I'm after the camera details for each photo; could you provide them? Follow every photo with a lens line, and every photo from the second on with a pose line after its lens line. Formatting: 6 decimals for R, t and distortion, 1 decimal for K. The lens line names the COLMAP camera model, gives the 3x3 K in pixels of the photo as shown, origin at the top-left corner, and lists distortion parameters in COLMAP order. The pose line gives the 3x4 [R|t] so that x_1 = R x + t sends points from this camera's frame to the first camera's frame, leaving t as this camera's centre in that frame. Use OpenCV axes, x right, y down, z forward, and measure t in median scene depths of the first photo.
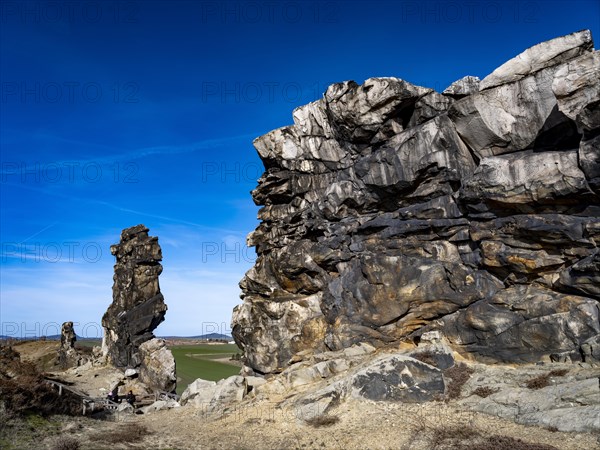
lens RADIAL K [[450.0, 0, 300.0], [0, 450.0, 225.0], [0, 0, 1]] dist [-0.000539, 0.000130]
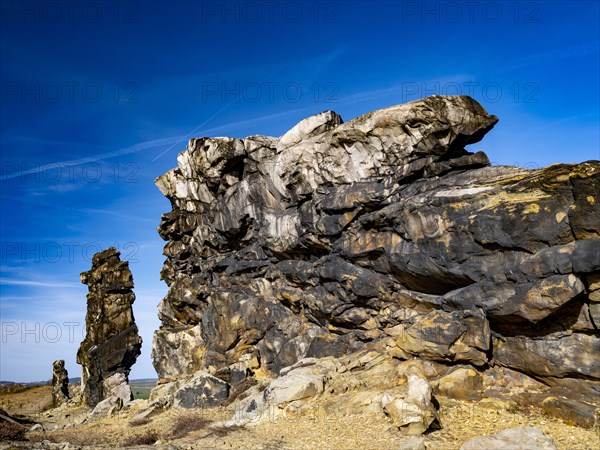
lens RADIAL K [[617.5, 0, 300.0], [0, 617.5, 225.0], [0, 0, 1]] dist [0.006564, -0.020703]
pose [[0.990375, -0.058379, -0.125499, 0.475786], [0.059358, 0.998228, 0.004075, -0.079734], [0.125039, -0.011485, 0.992085, -0.458813]]
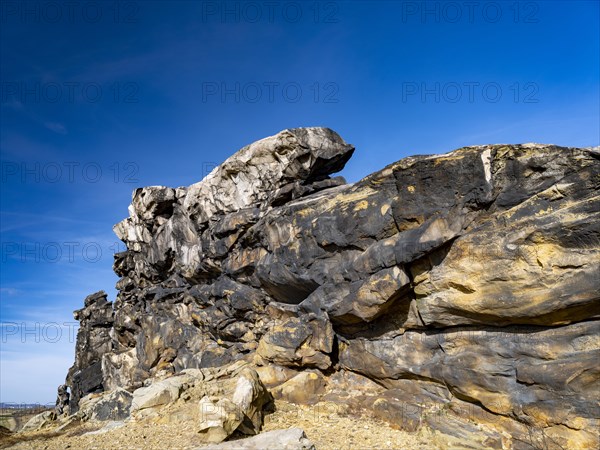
lens RADIAL K [[450.0, 0, 300.0], [0, 450.0, 225.0], [0, 0, 1]] dist [-0.000539, 0.000130]
pose [[0.997145, -0.055884, -0.050791, 0.577724], [0.049533, 0.991696, -0.118681, -0.015967], [0.057002, 0.115826, 0.991633, -0.288038]]
